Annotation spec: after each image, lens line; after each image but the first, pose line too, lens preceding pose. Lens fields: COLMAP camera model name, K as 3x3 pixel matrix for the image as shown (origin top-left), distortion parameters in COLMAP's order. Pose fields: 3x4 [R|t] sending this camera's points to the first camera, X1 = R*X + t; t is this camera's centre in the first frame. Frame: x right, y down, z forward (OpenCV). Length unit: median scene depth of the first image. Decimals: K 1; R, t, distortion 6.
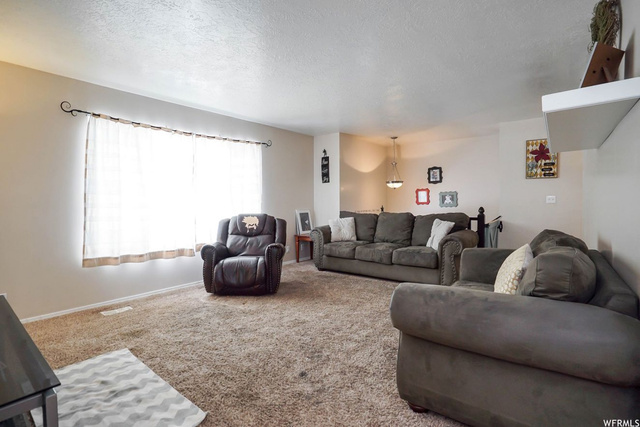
lens RADIAL K [[313.5, 0, 302.3], [0, 313.5, 207.8], [0, 0, 1]] dist [-0.043851, 0.016426]
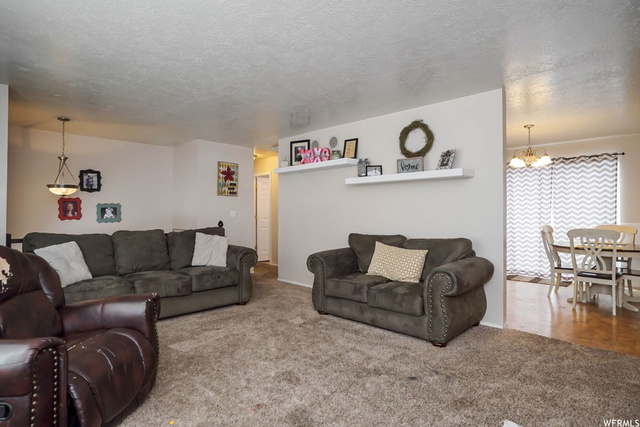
lens RADIAL K [[356.4, 0, 320.4], [0, 356.4, 212.4], [0, 0, 1]] dist [0.000276, 0.000507]
pose [[0.073378, 0.008024, 0.997272, -0.595593], [0.021349, 0.999726, -0.009615, -0.012212], [-0.997076, 0.021996, 0.073187, 0.582462]]
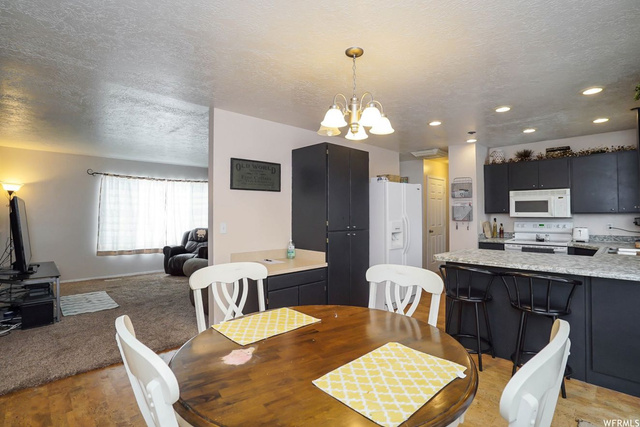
lens RADIAL K [[313.5, 0, 317.0], [0, 313.5, 210.2], [0, 0, 1]] dist [-0.043851, 0.016426]
pose [[0.992127, -0.000405, -0.125236, 0.680788], [-0.004129, 0.999345, -0.035944, -0.018245], [0.125168, 0.036178, 0.991476, -0.560121]]
